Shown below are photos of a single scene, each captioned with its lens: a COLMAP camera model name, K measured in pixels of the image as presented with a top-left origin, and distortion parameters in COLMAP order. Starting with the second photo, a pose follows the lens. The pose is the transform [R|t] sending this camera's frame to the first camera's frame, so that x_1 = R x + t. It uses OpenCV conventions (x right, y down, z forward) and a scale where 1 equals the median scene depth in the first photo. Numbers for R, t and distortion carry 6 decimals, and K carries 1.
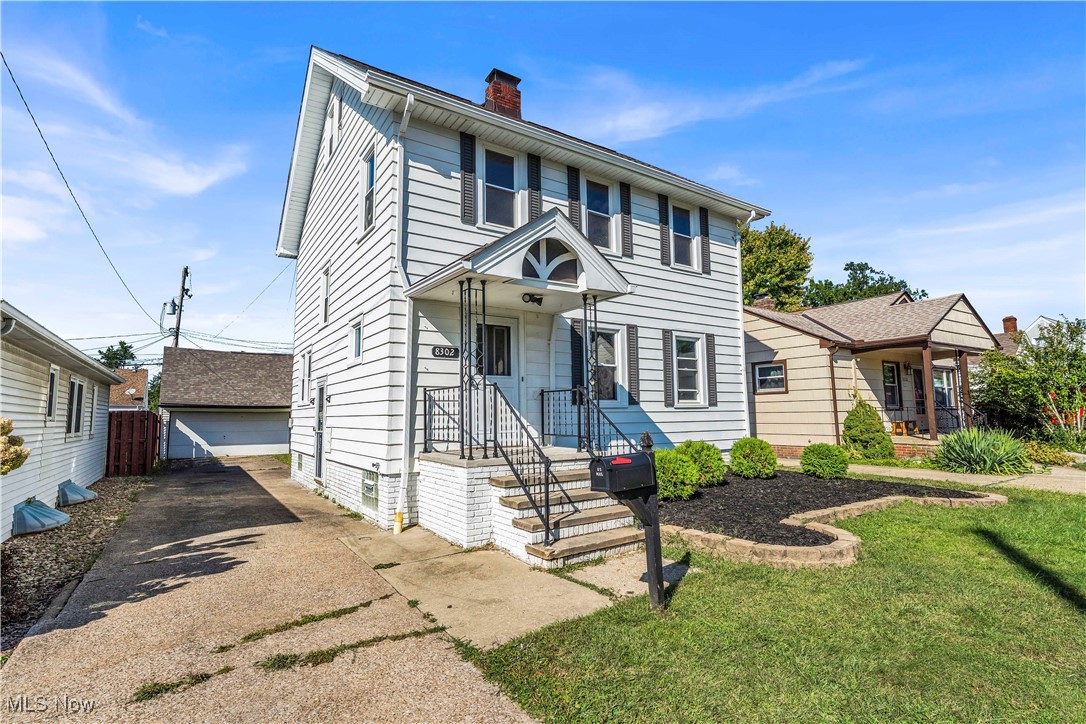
lens RADIAL K [[528.4, 0, 545.0], [0, 528.4, 359.9], [0, 0, 1]] dist [-0.000251, 0.000057]
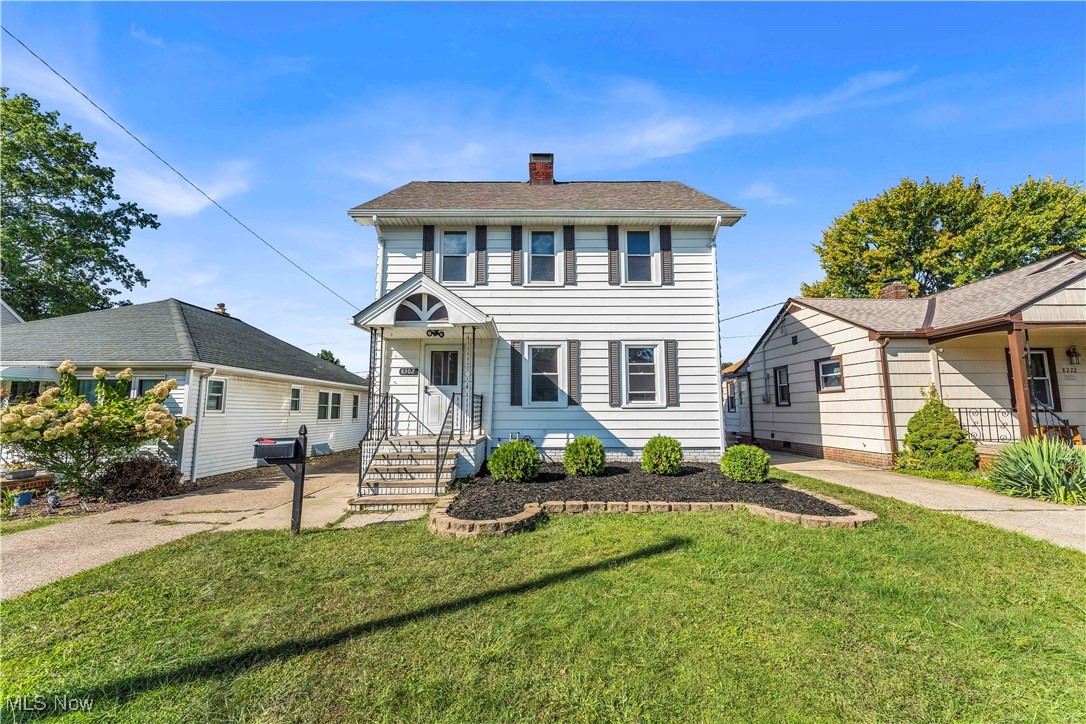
lens RADIAL K [[434.1, 0, 542.3], [0, 434.1, 359.8], [0, 0, 1]] dist [0.000969, -0.000414]
pose [[0.831568, -0.054770, -0.552715, 0.622269], [0.048861, 0.998482, -0.025430, 0.001715], [0.553269, -0.005859, 0.832982, 0.115989]]
